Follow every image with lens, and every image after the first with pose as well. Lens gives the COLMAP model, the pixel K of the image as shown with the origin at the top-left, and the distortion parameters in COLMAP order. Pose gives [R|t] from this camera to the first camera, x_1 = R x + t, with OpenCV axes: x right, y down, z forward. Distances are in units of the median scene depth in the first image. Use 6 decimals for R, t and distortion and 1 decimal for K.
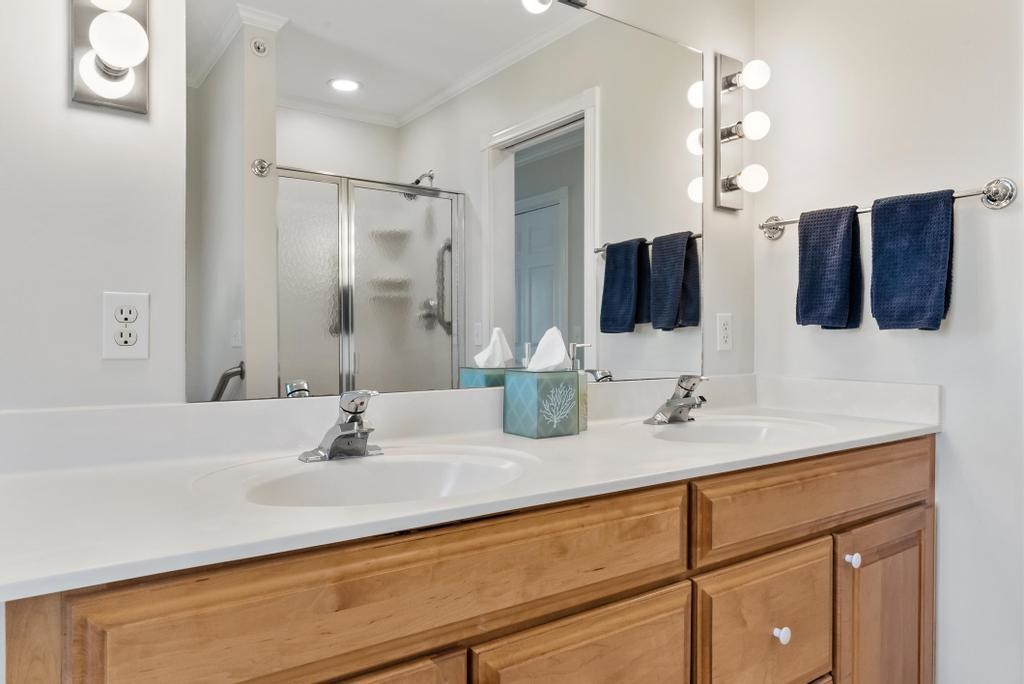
lens RADIAL K [[708.2, 0, 515.6], [0, 708.2, 336.3], [0, 0, 1]] dist [-0.002313, -0.001035]
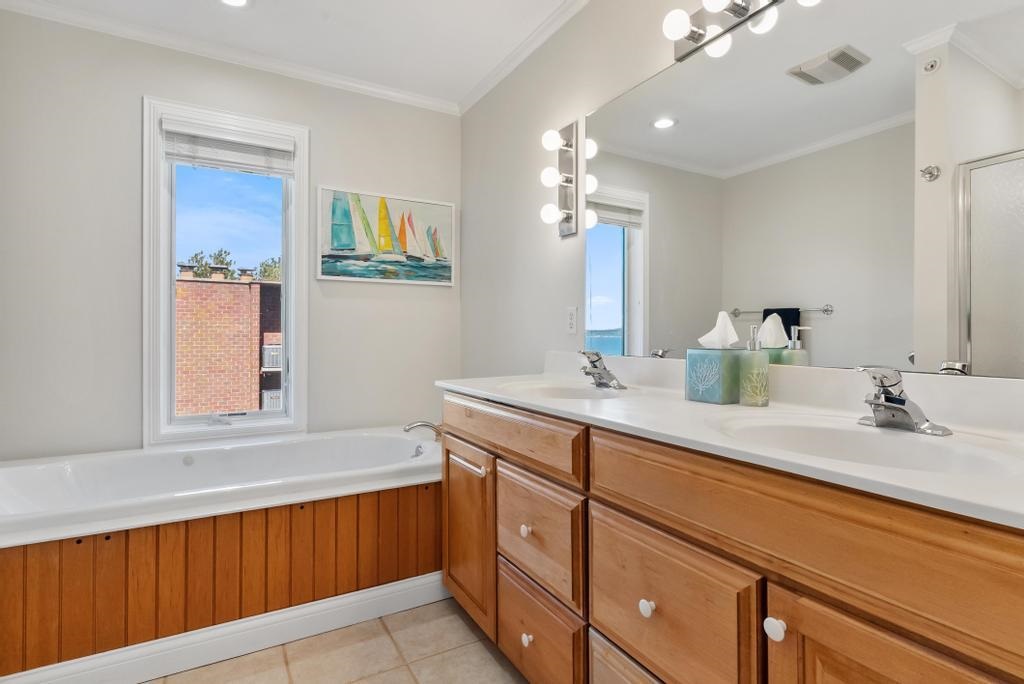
lens RADIAL K [[497.8, 0, 515.8], [0, 497.8, 341.5], [0, 0, 1]] dist [0.003925, -0.004118]
pose [[-0.122739, 0.010083, -0.992388, 1.068009], [0.004440, 0.999944, 0.009611, 0.030215], [0.992429, -0.003226, -0.122777, 0.868306]]
